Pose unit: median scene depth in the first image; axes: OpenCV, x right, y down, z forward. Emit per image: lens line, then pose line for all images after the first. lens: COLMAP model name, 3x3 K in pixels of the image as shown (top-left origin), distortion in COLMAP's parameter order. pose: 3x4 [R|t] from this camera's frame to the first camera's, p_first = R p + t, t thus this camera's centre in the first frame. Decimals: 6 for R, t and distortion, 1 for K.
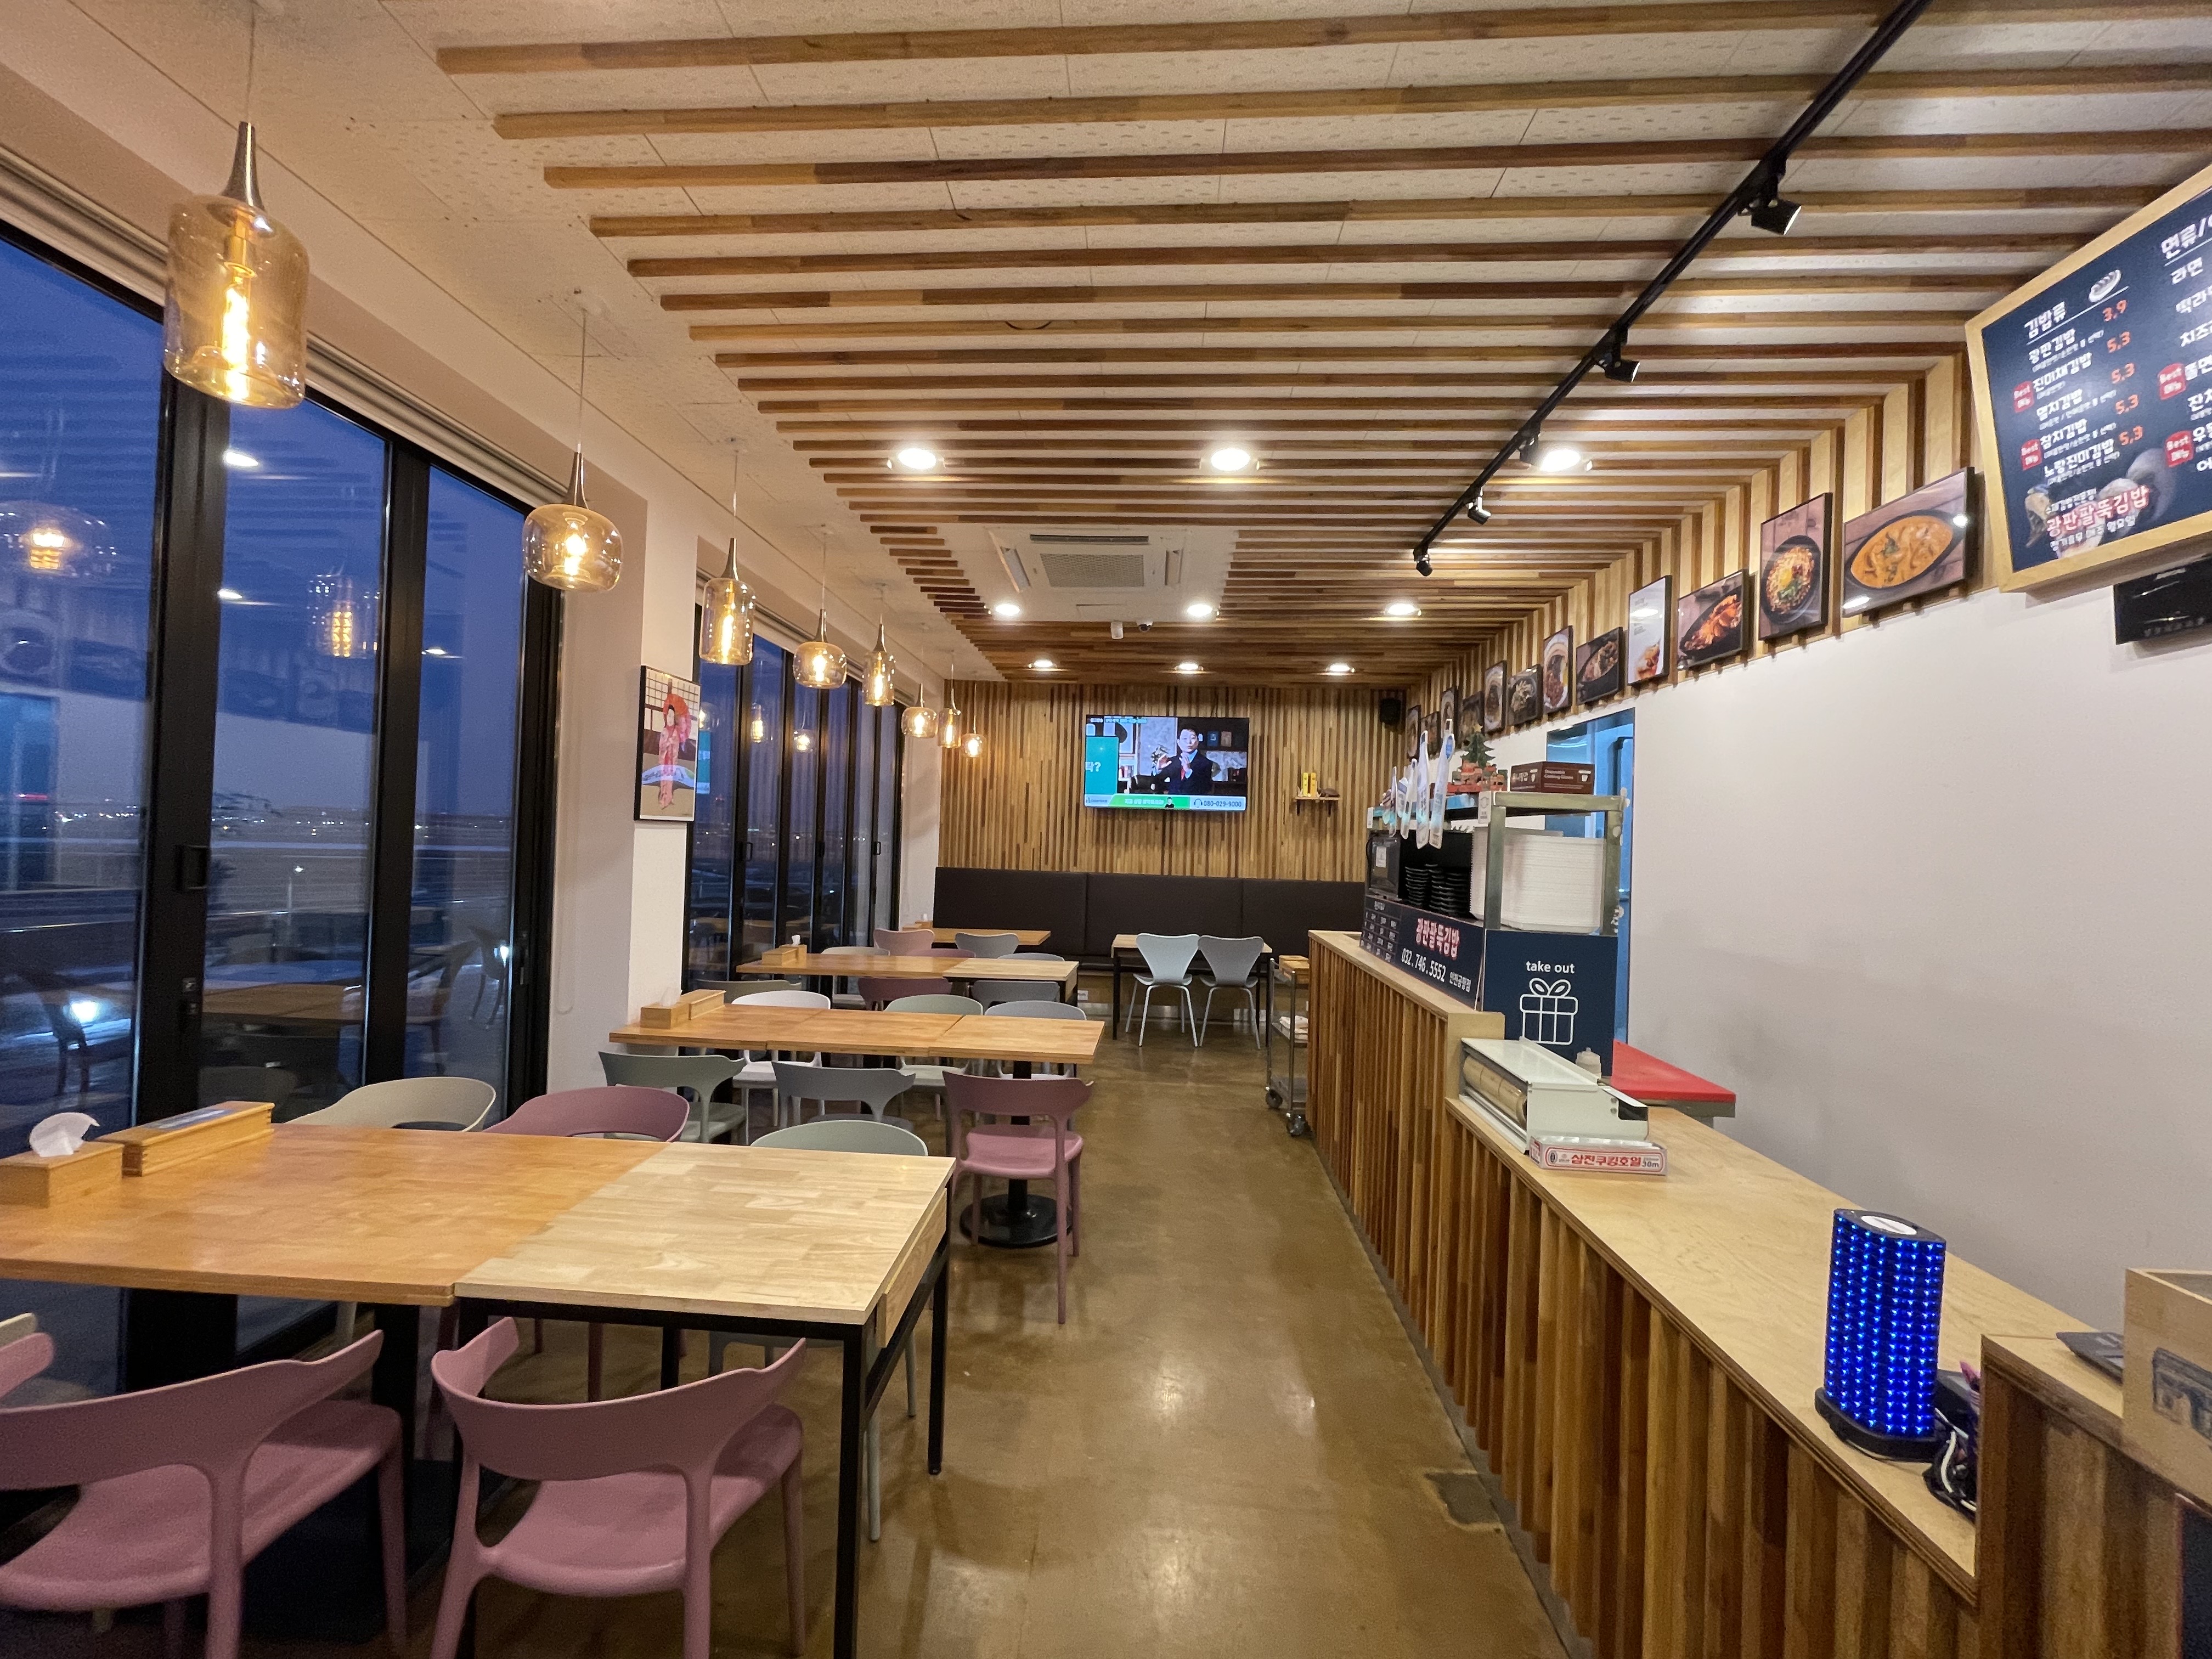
lens RADIAL K [[874.7, 0, 1106.0], [0, 874.7, 829.5], [0, 0, 1]] dist [0.012944, -0.005661]
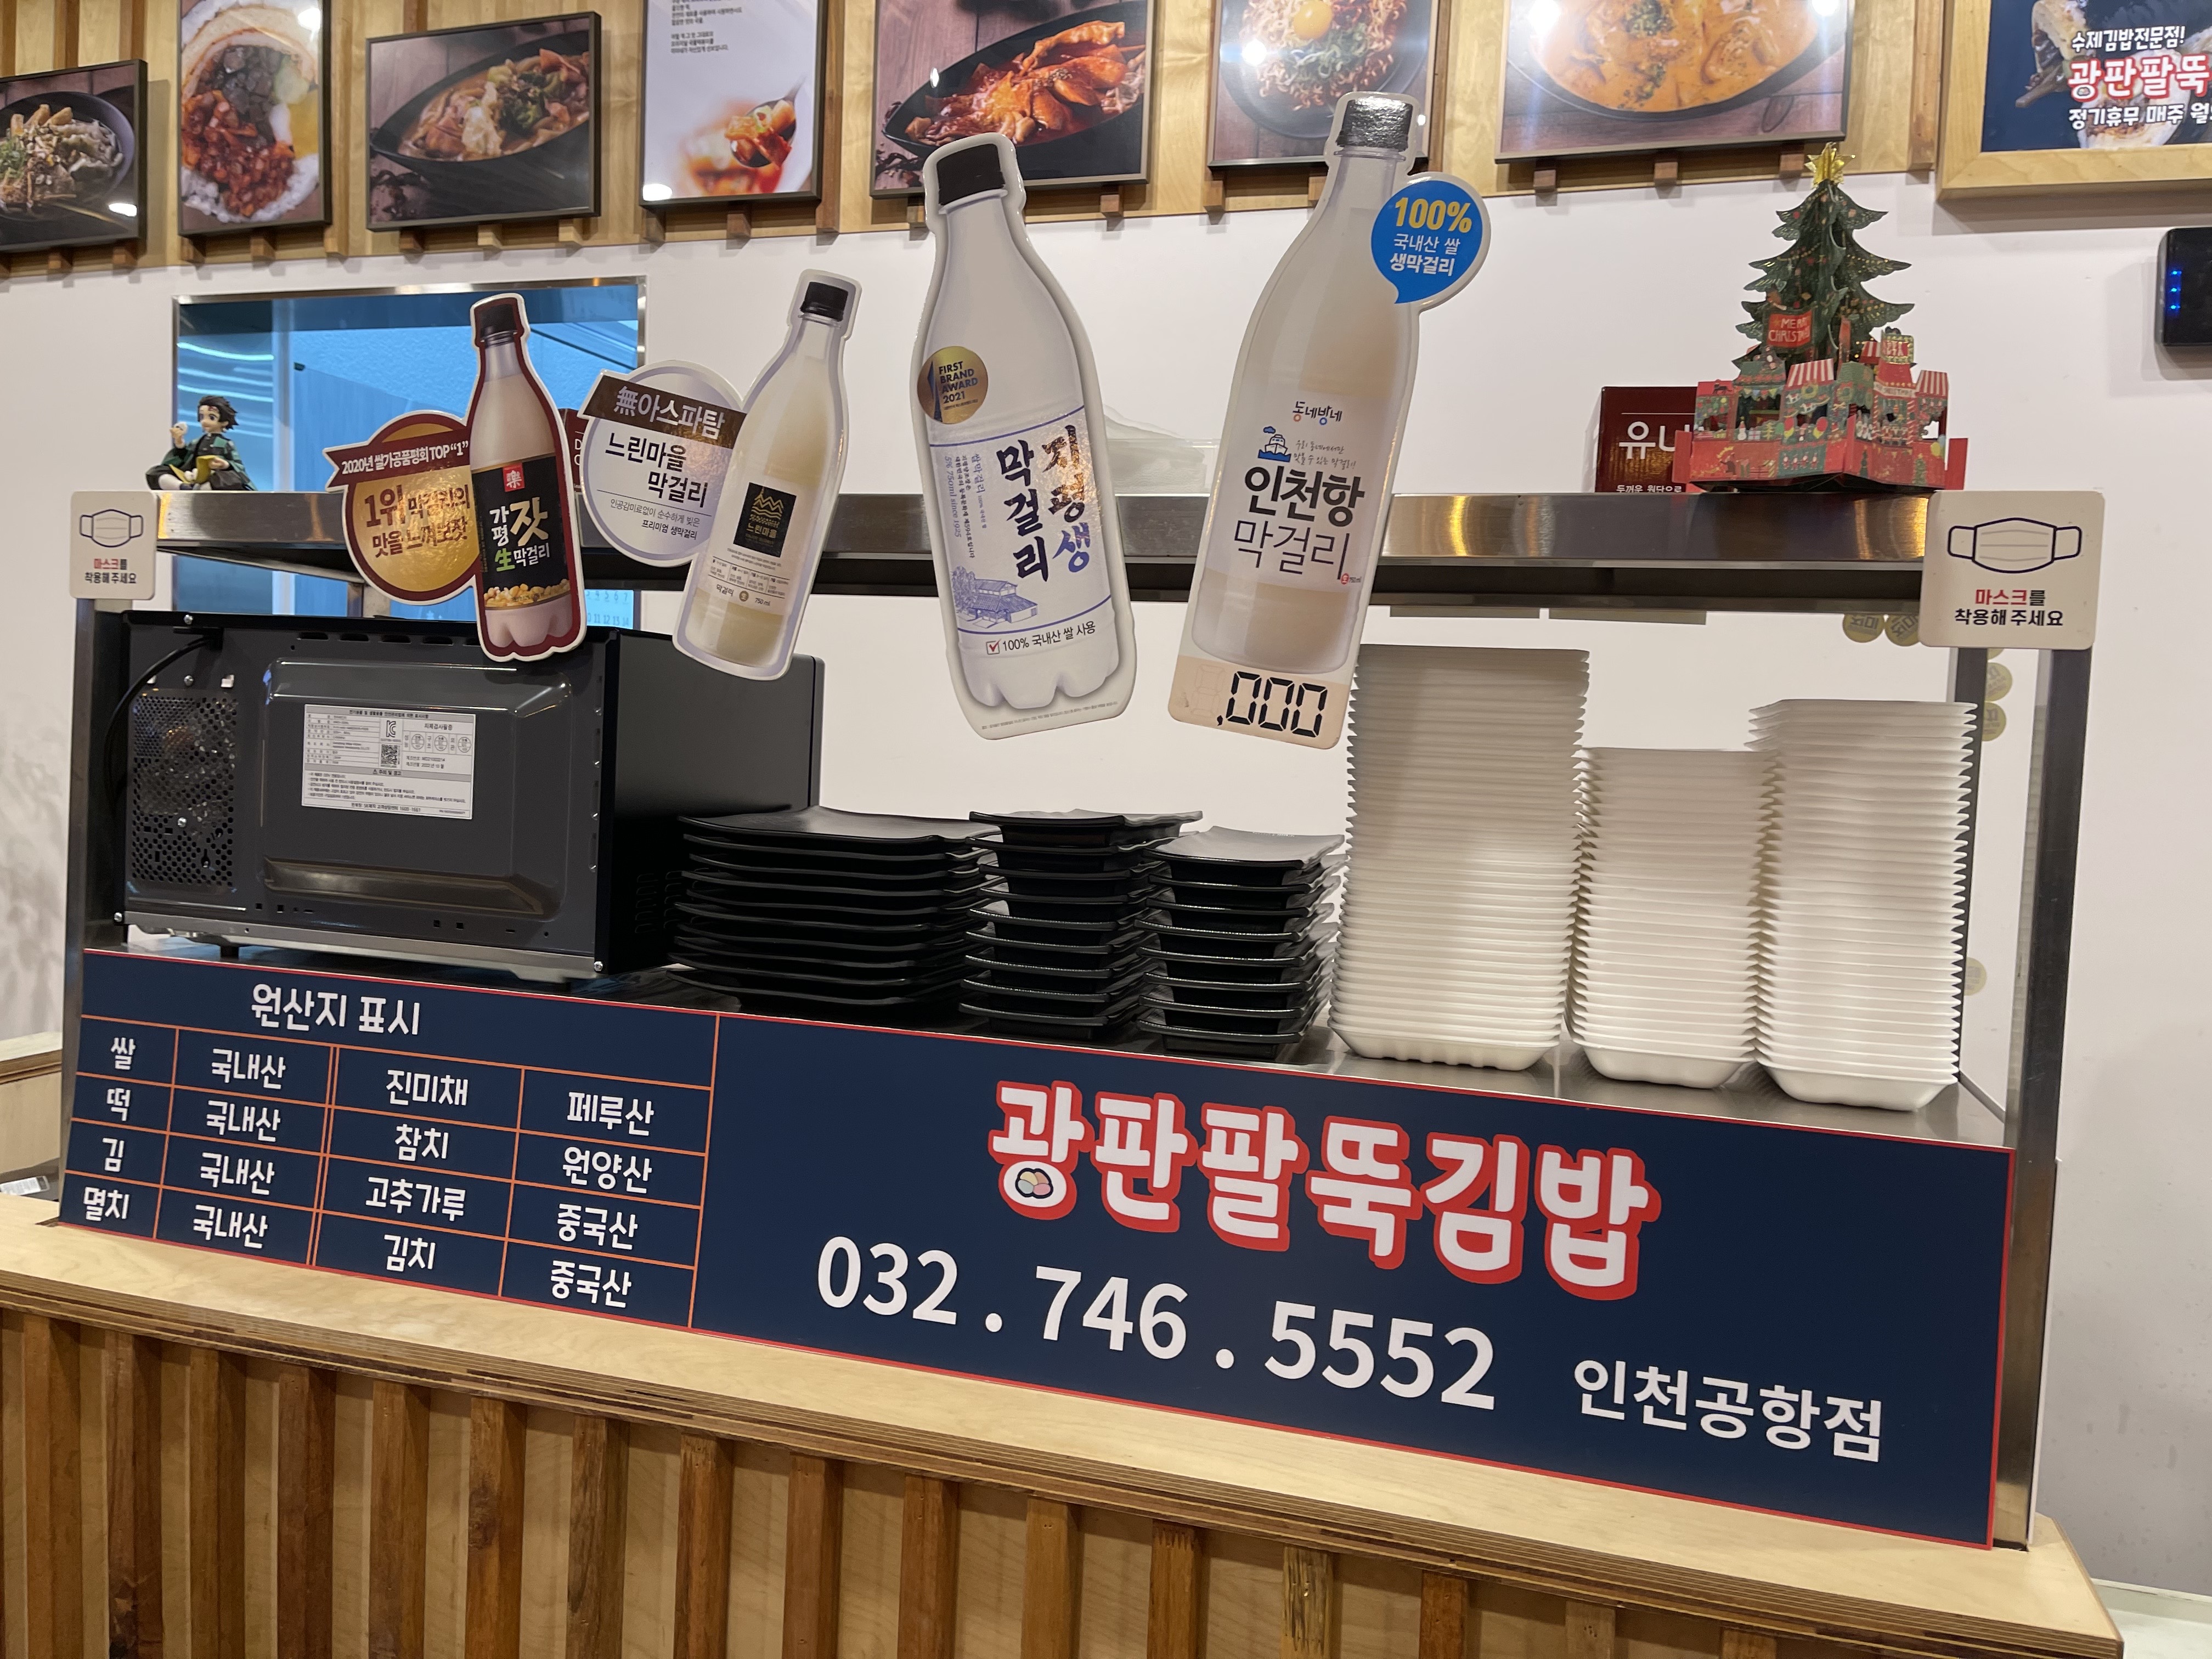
lens RADIAL K [[1662.9, 0, 1056.1], [0, 1662.9, 821.0], [0, 0, 1]] dist [0.026943, -0.042295]
pose [[0.241160, -0.076067, 0.967500, 0.000282], [-0.042348, 0.995149, 0.088797, 0.007713], [-0.969561, -0.062386, 0.236769, 0.837434]]
